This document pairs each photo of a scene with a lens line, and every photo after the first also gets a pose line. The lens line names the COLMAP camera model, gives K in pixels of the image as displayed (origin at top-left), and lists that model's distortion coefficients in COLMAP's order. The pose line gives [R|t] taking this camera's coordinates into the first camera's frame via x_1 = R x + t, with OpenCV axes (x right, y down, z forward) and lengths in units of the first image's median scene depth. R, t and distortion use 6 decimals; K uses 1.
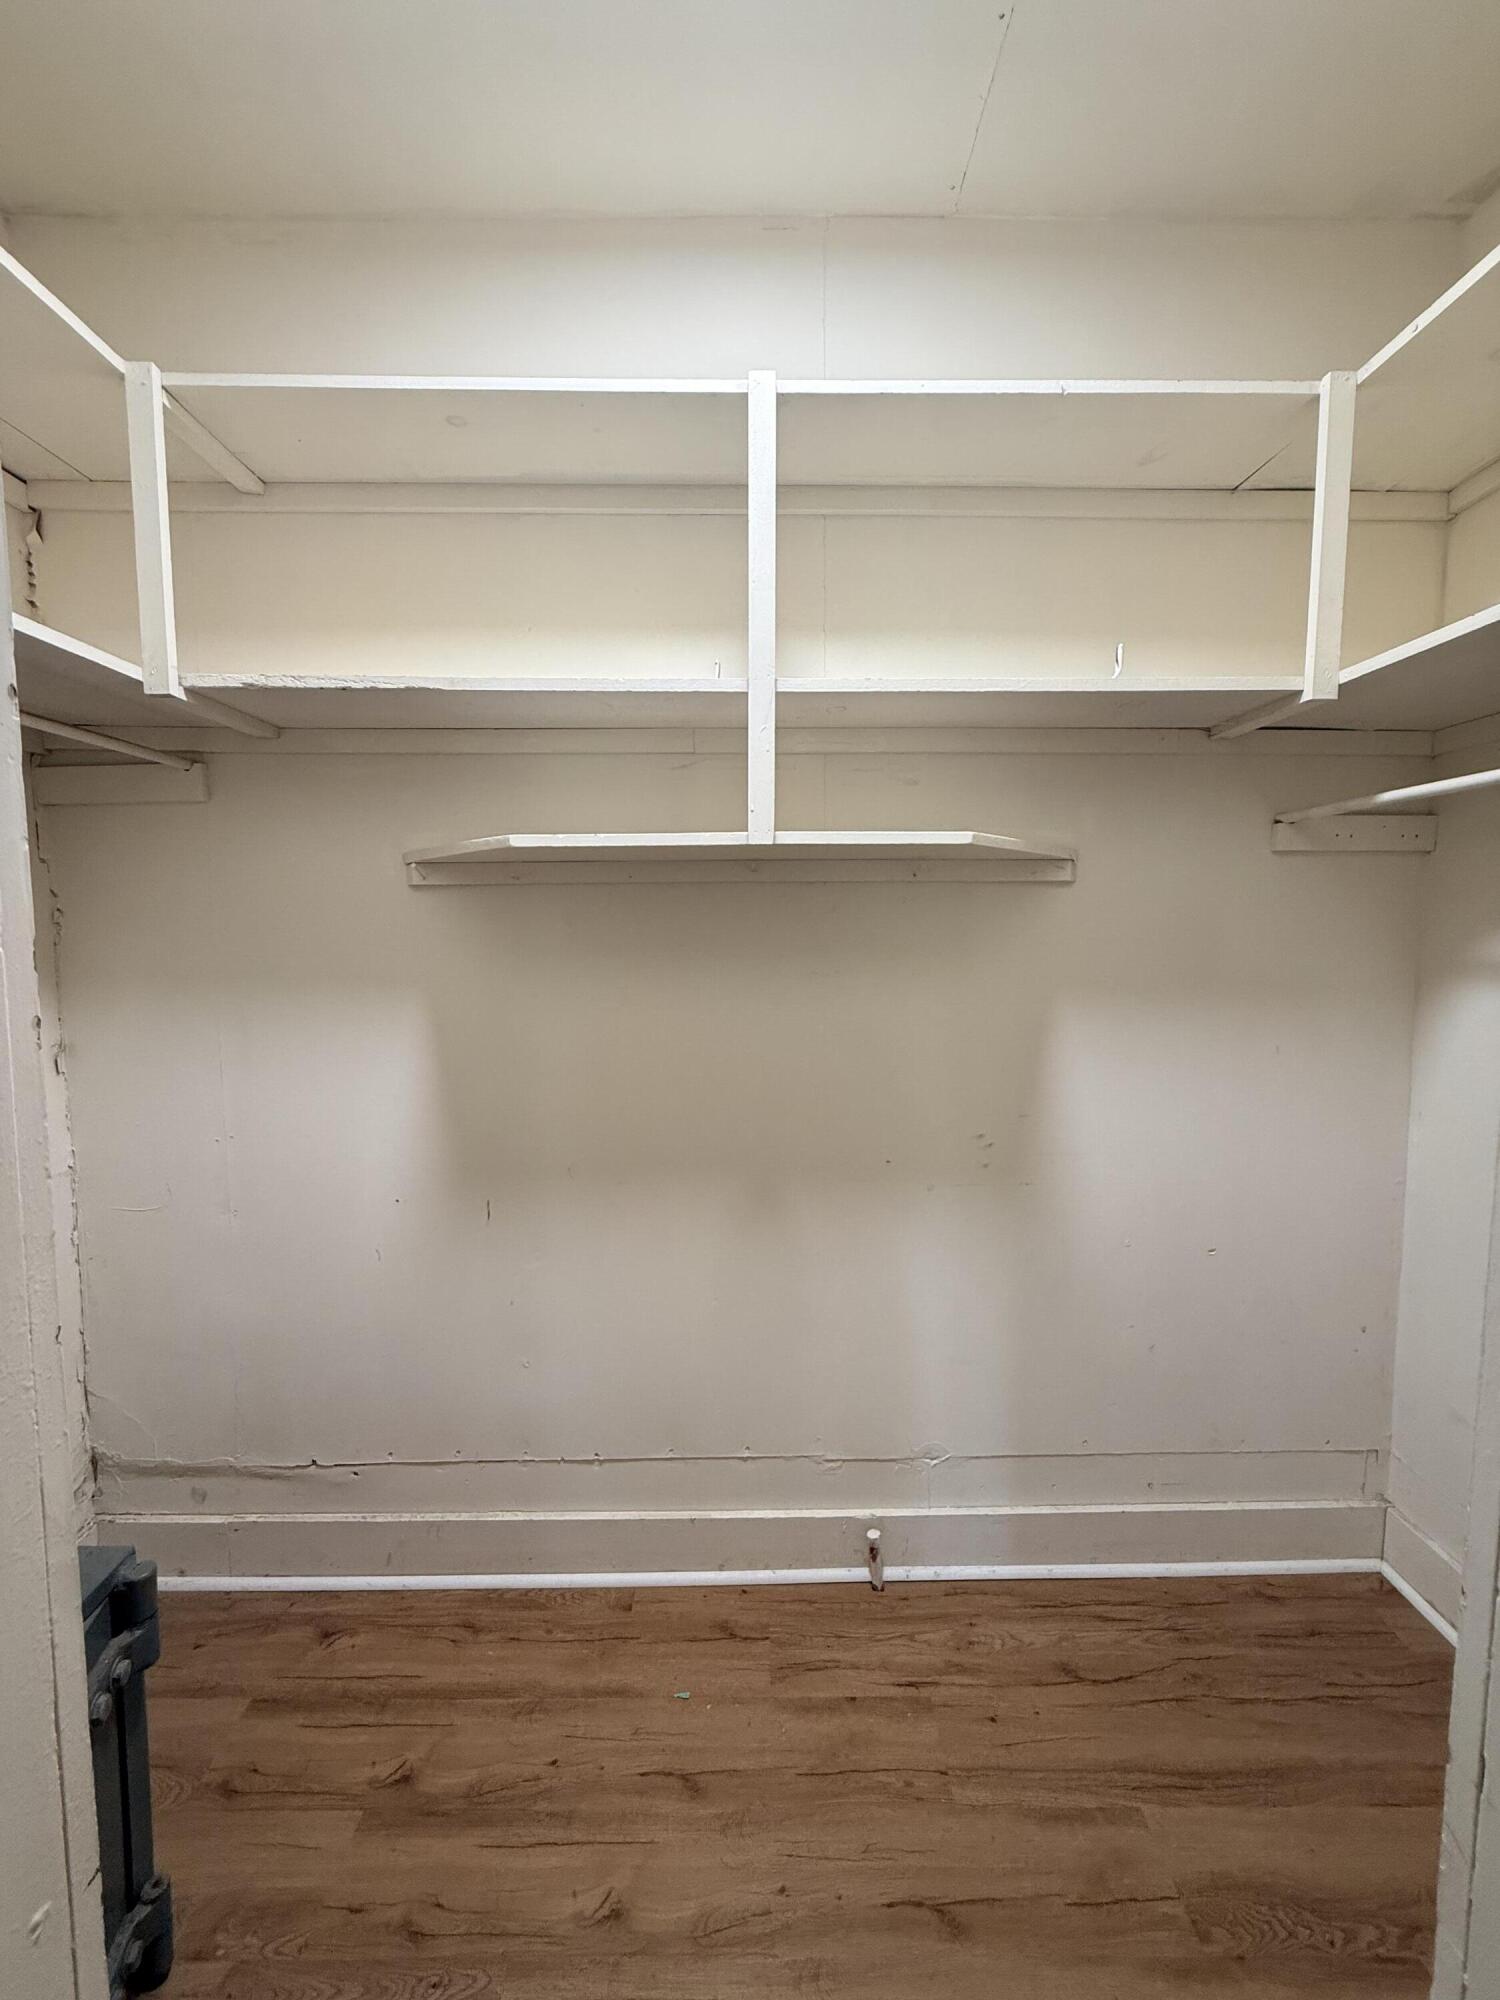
lens RADIAL K [[791.2, 0, 753.1], [0, 791.2, 996.5], [0, 0, 1]] dist [-0.002993, 0.000575]
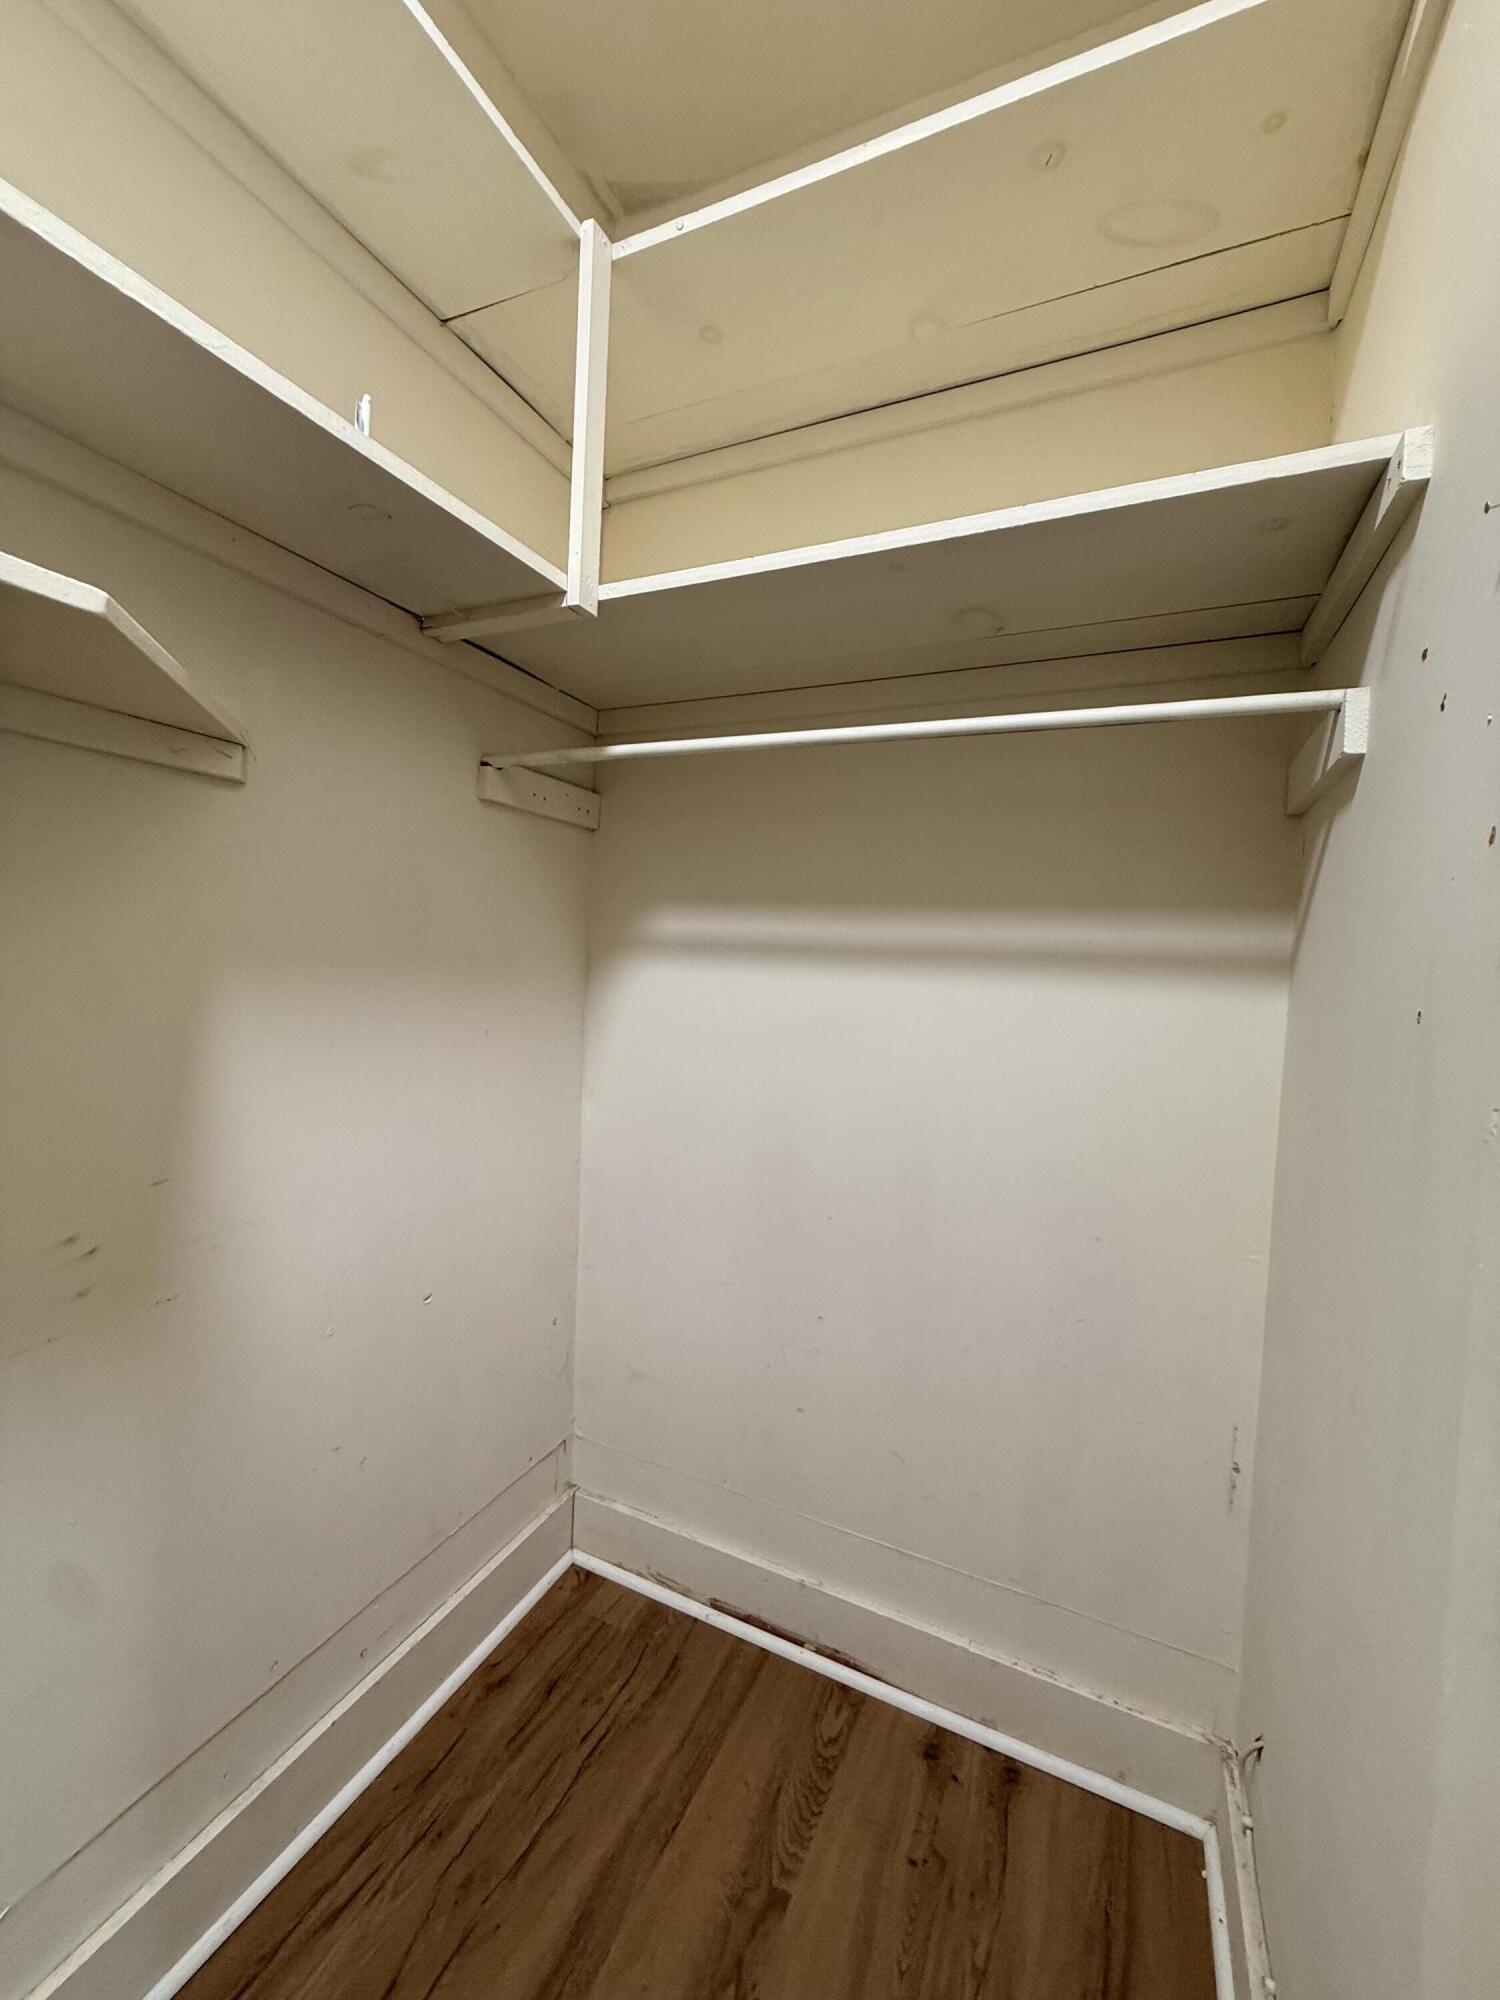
lens RADIAL K [[791.2, 0, 736.9], [0, 791.2, 993.6], [0, 0, 1]] dist [-0.002993, 0.000575]
pose [[0.438649, -0.019125, 0.898455, 0.019683], [0.028463, 0.999568, 0.007381, 0.024910], [-0.898208, 0.022335, 0.439004, 0.393084]]
